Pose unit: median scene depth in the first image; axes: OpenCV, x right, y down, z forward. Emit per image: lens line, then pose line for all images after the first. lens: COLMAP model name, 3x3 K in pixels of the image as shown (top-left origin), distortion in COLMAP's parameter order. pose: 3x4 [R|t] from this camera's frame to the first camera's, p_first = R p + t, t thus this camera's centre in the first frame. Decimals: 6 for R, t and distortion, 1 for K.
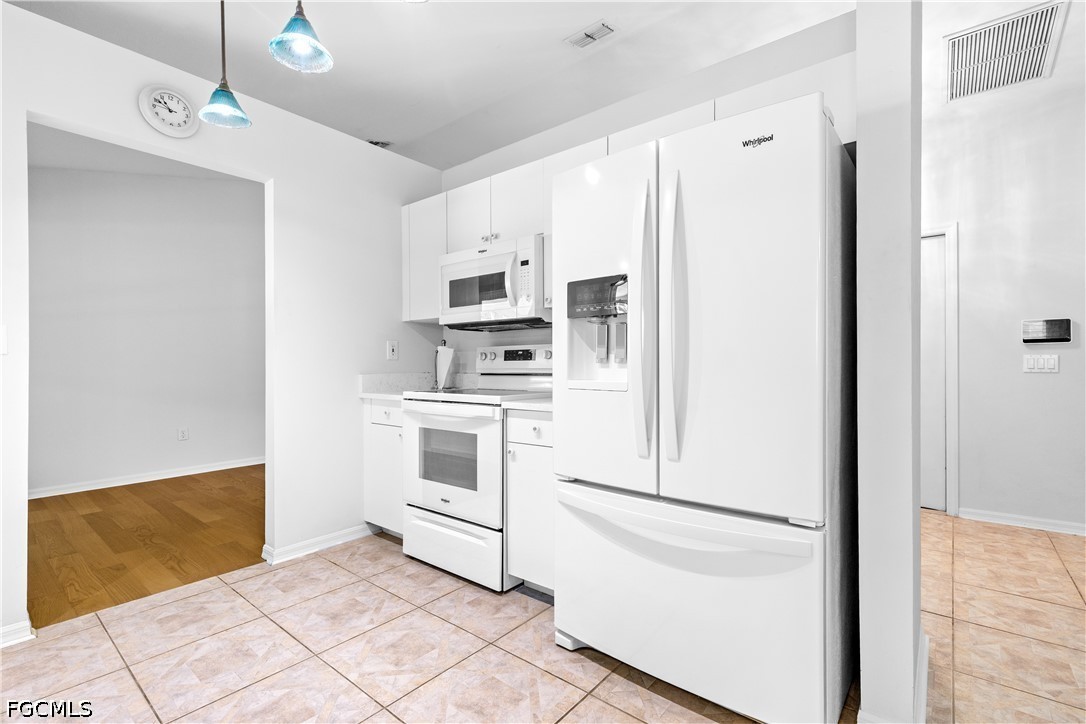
lens RADIAL K [[490.5, 0, 547.6], [0, 490.5, 369.3], [0, 0, 1]] dist [0.009451, -0.001694]
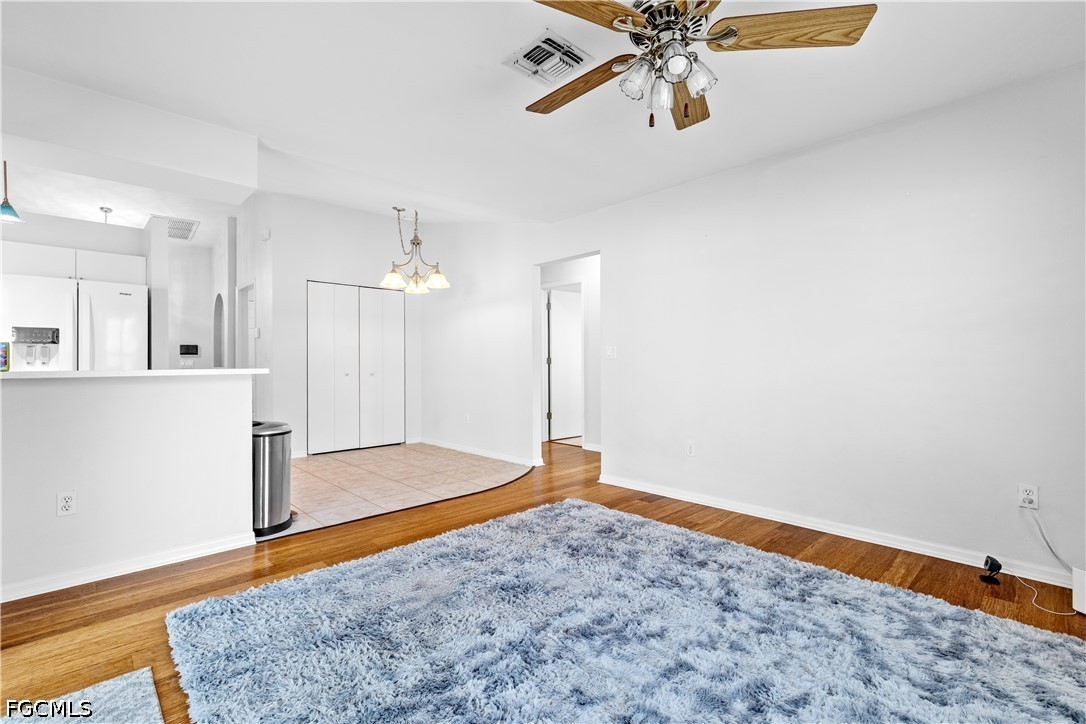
lens RADIAL K [[490.5, 0, 537.5], [0, 490.5, 363.1], [0, 0, 1]] dist [0.009451, -0.001694]
pose [[0.129583, -0.001608, 0.991567, -1.390580], [0.015382, 0.999882, -0.000389, 0.013770], [-0.991449, 0.015303, 0.129592, -1.193541]]
